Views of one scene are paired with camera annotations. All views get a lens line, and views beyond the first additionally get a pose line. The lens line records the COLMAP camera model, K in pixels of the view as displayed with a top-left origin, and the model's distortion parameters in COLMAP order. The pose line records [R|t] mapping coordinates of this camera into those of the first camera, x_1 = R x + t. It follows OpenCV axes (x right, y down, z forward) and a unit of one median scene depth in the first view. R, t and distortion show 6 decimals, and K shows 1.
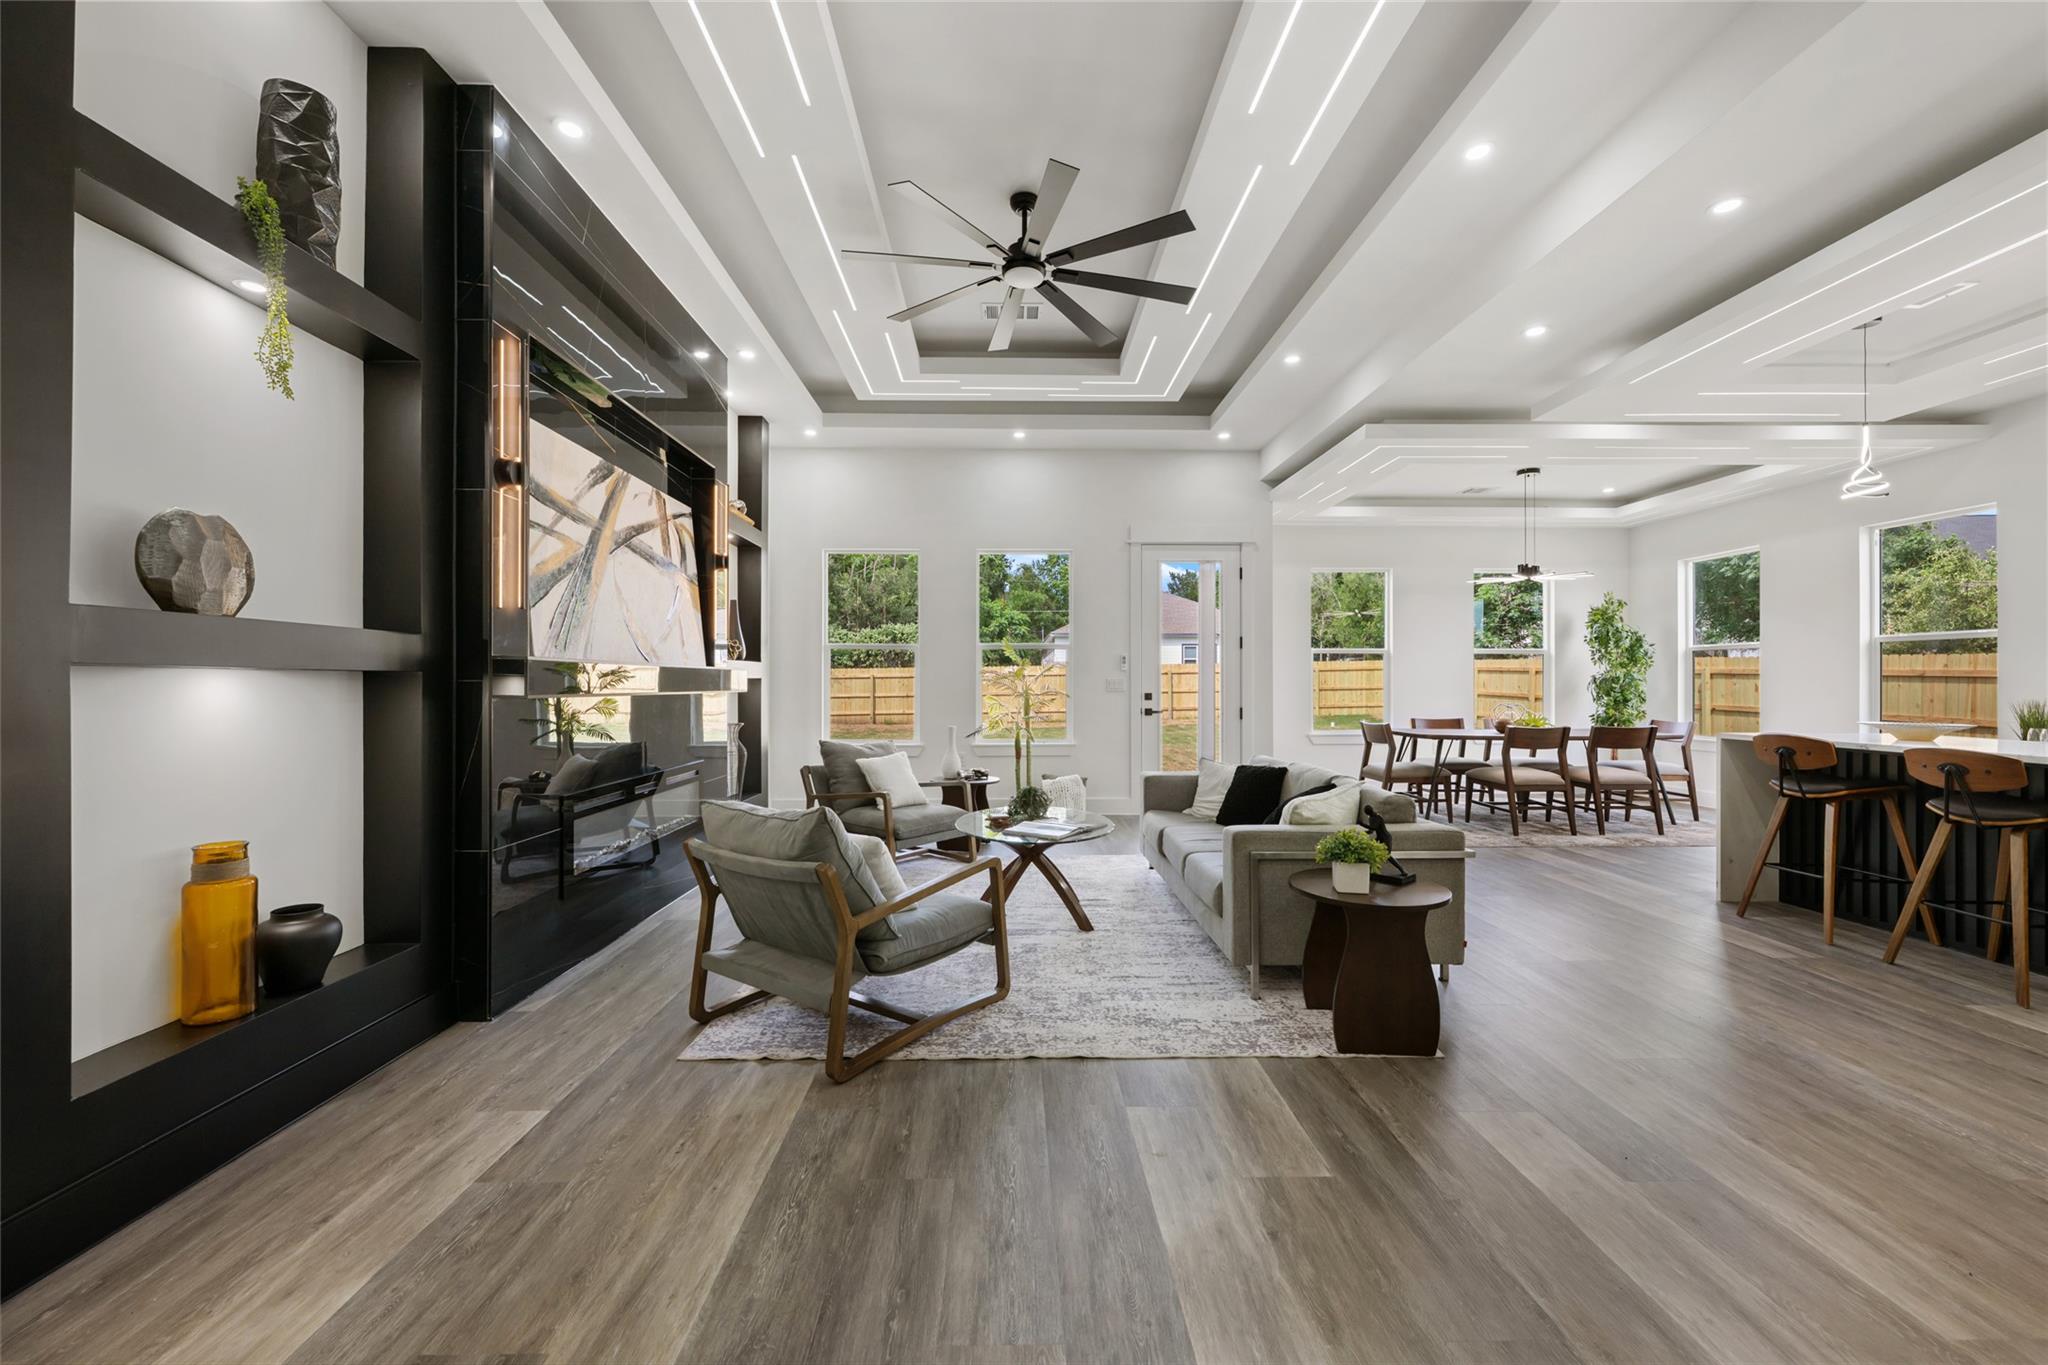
lens RADIAL K [[809.1, 0, 1024.0], [0, 809.1, 682.5], [0, 0, 1]] dist [0.000612, -0.000315]
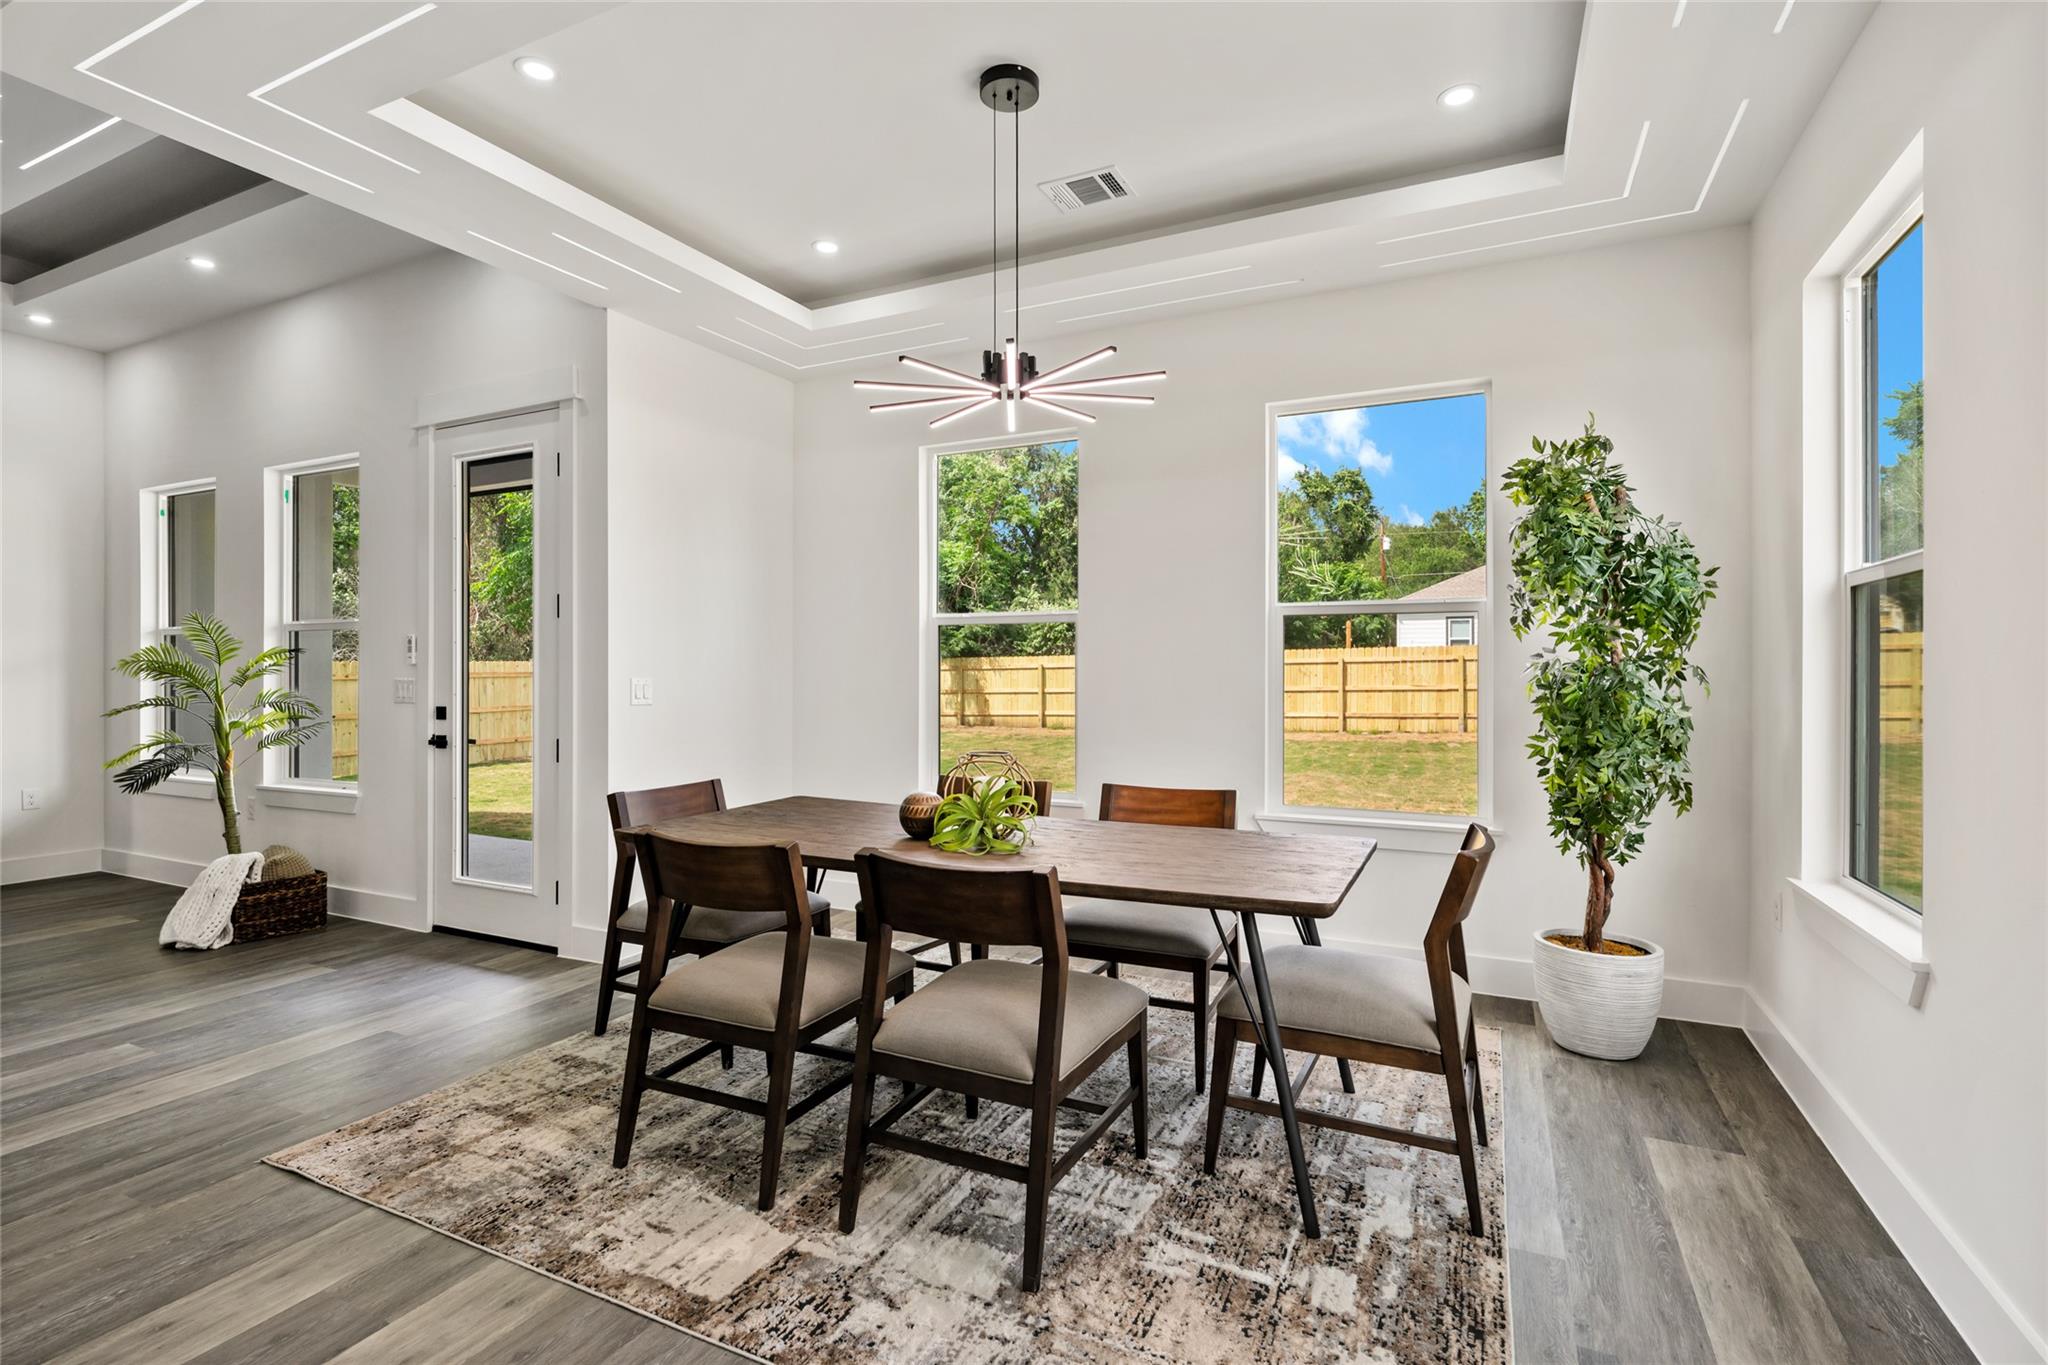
lens RADIAL K [[948.6, 0, 1024.0], [0, 948.6, 682.5], [0, 0, 1]] dist [-0.001113, -0.000152]
pose [[0.885656, 0.009583, -0.464243, 0.849590], [-0.003746, 0.999902, 0.013492, -0.014437], [0.464326, -0.010210, 0.885605, 0.666555]]
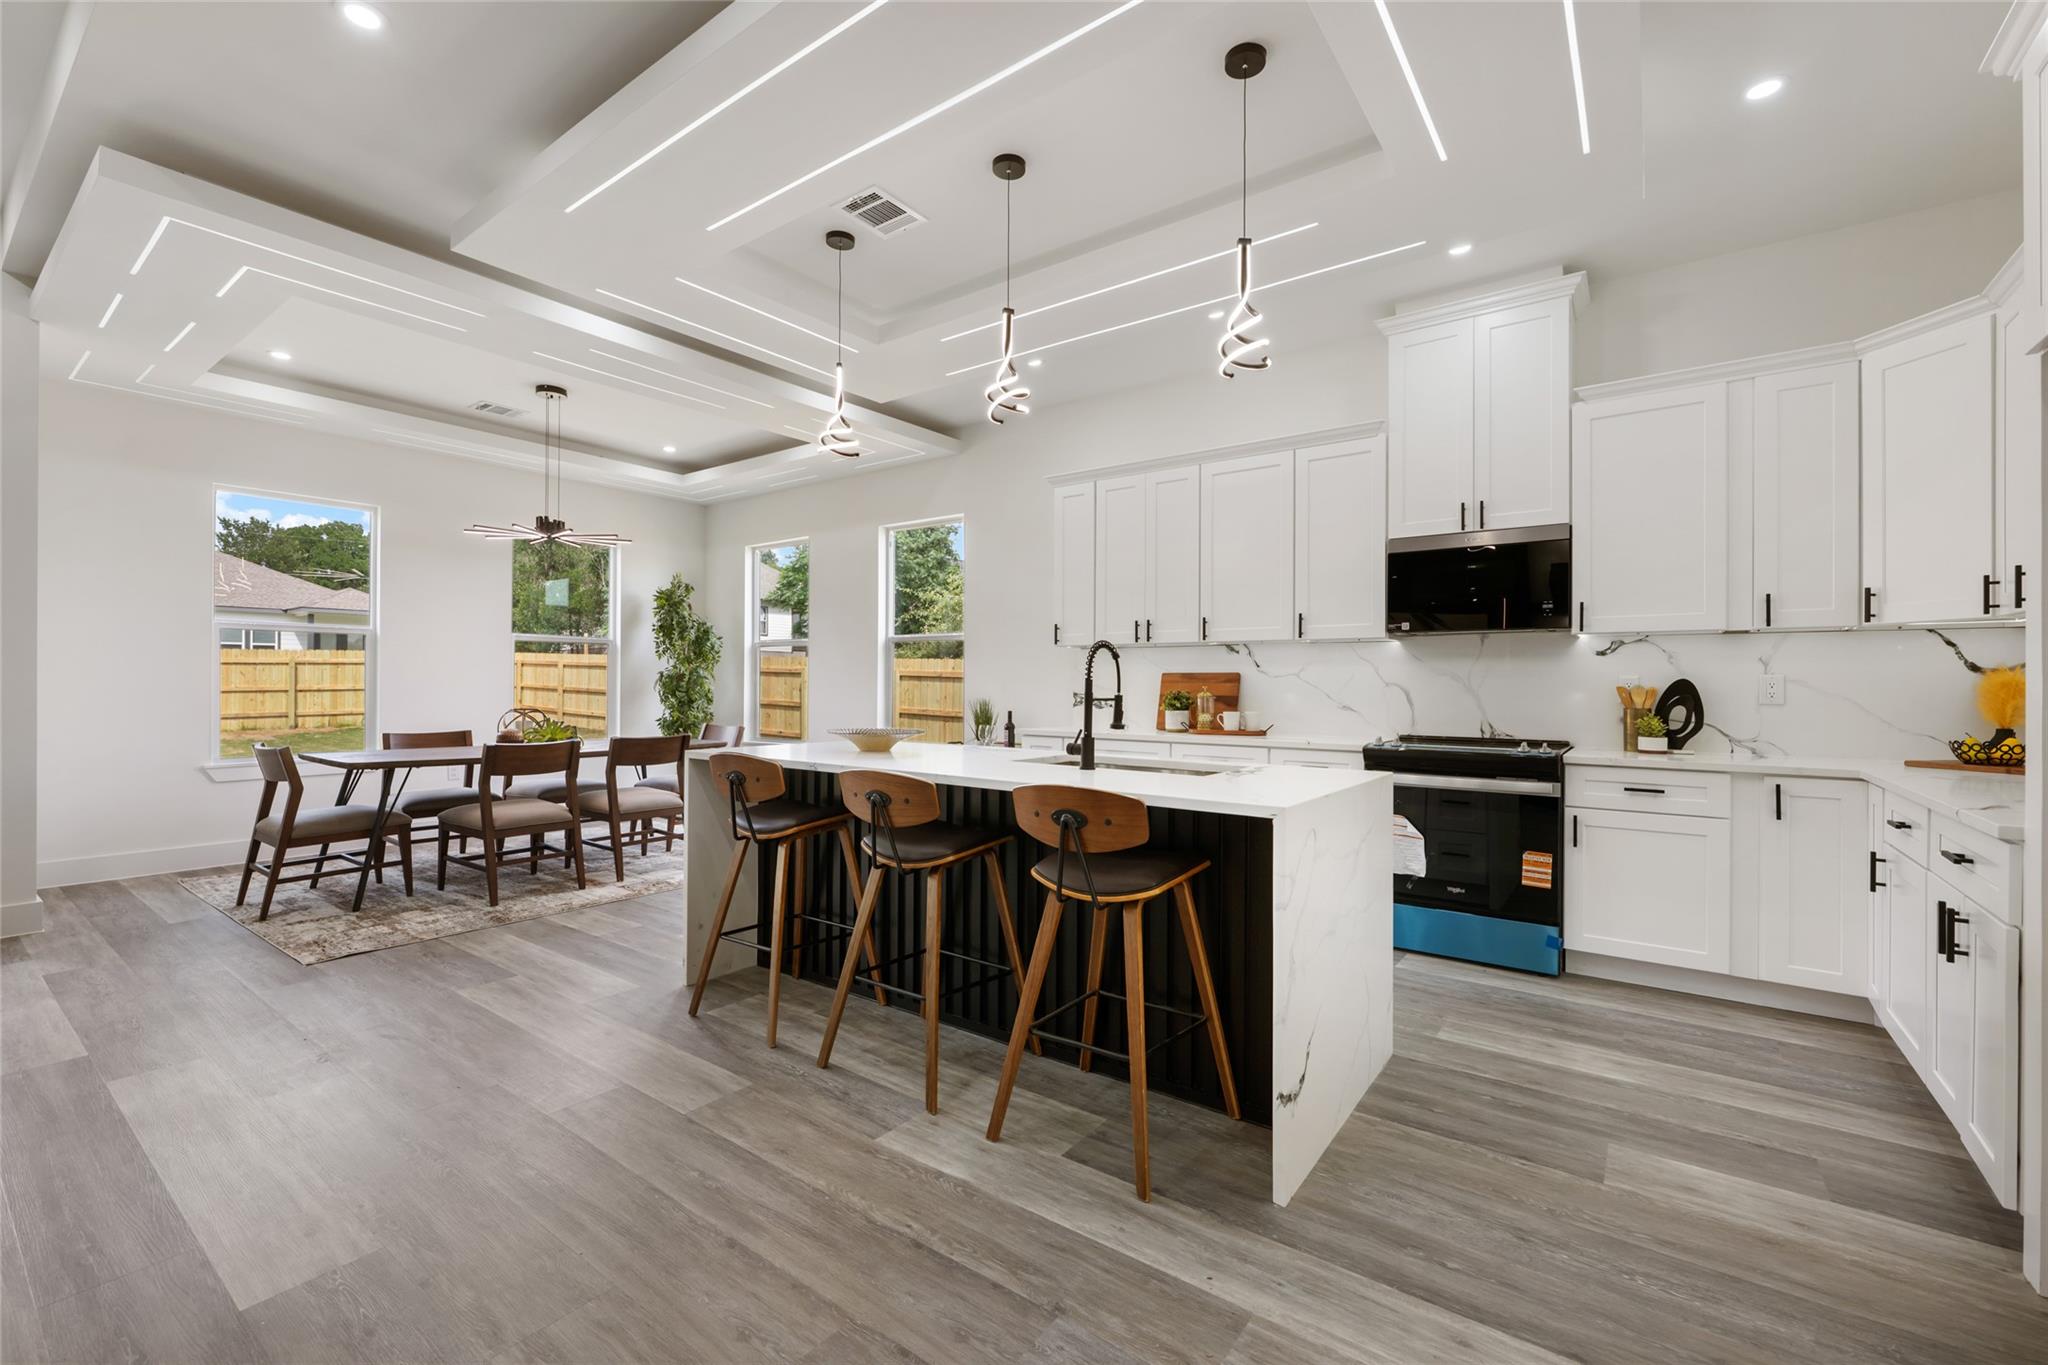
lens RADIAL K [[861.6, 0, 1024.0], [0, 861.6, 682.5], [0, 0, 1]] dist [-0.000049, -0.000017]
pose [[0.611555, 0.004816, 0.791187, 0.280526], [-0.007252, 0.999974, -0.000482, 0.000387], [-0.791168, -0.005443, 0.611574, 0.191398]]
